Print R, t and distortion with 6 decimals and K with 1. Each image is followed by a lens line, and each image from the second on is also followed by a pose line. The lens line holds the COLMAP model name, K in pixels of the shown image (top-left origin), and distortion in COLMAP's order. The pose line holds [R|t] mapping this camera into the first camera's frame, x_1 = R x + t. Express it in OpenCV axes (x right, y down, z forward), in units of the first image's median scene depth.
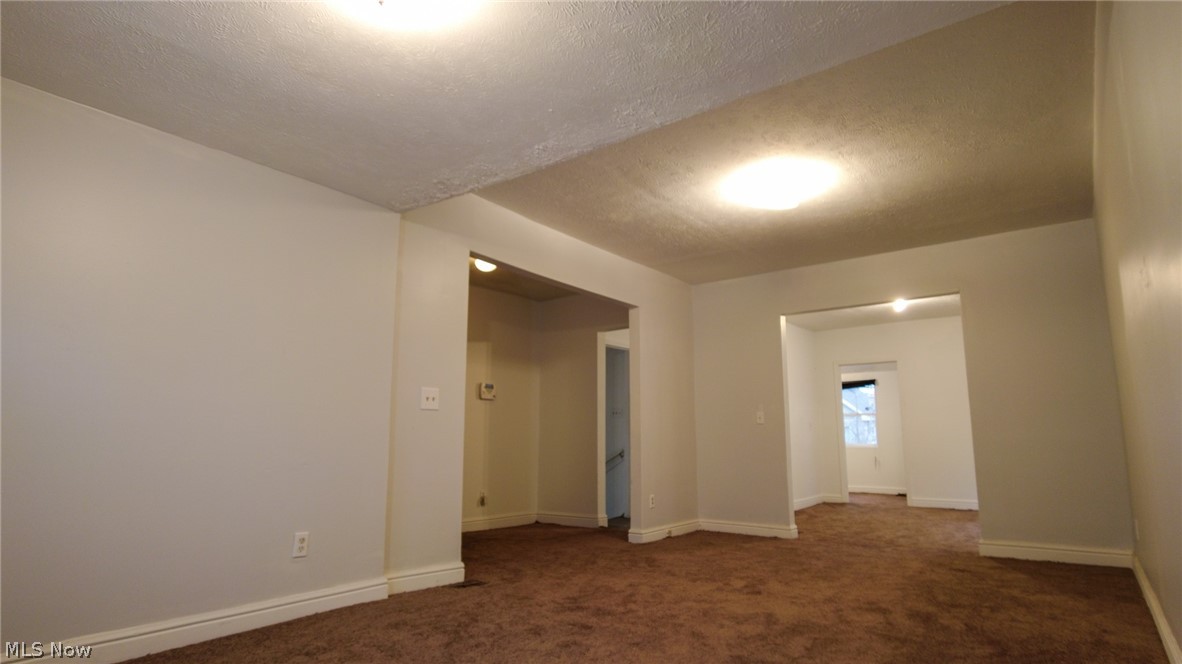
lens RADIAL K [[632.5, 0, 590.3], [0, 632.5, 336.3], [0, 0, 1]] dist [0.017275, -0.020234]
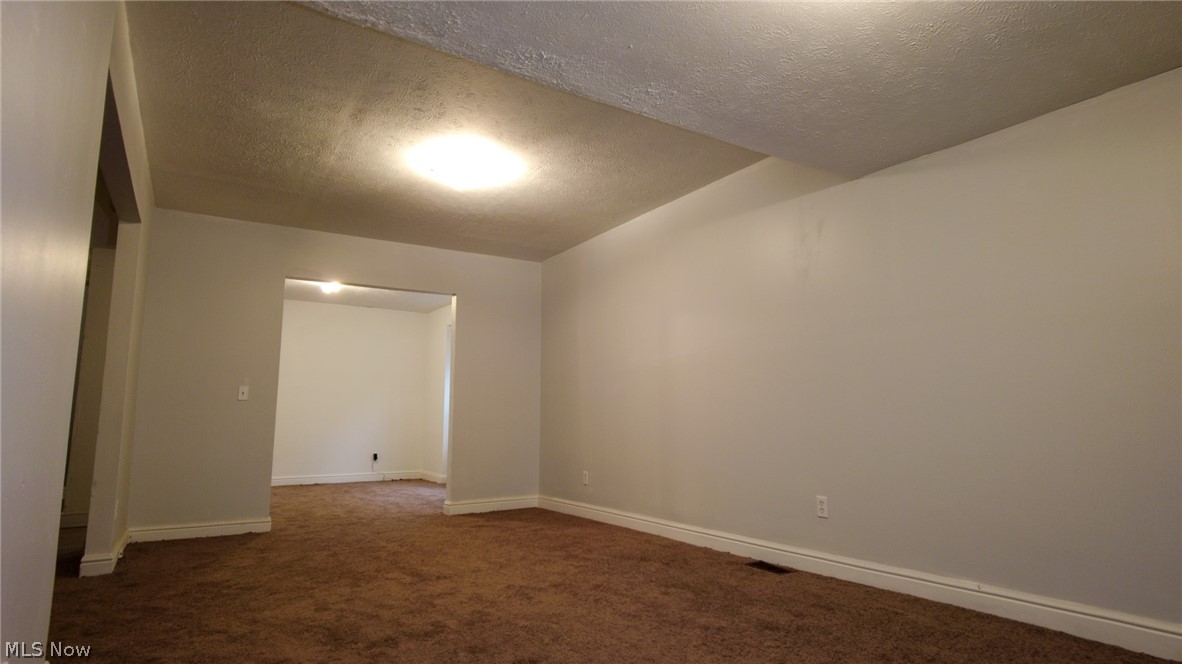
lens RADIAL K [[632.5, 0, 590.3], [0, 632.5, 336.3], [0, 0, 1]] dist [0.017275, -0.020234]
pose [[0.350073, 0.121326, 0.928832, -0.430987], [-0.149608, 0.986090, -0.072418, 0.057299], [-0.924698, -0.113609, 0.363355, 0.345492]]
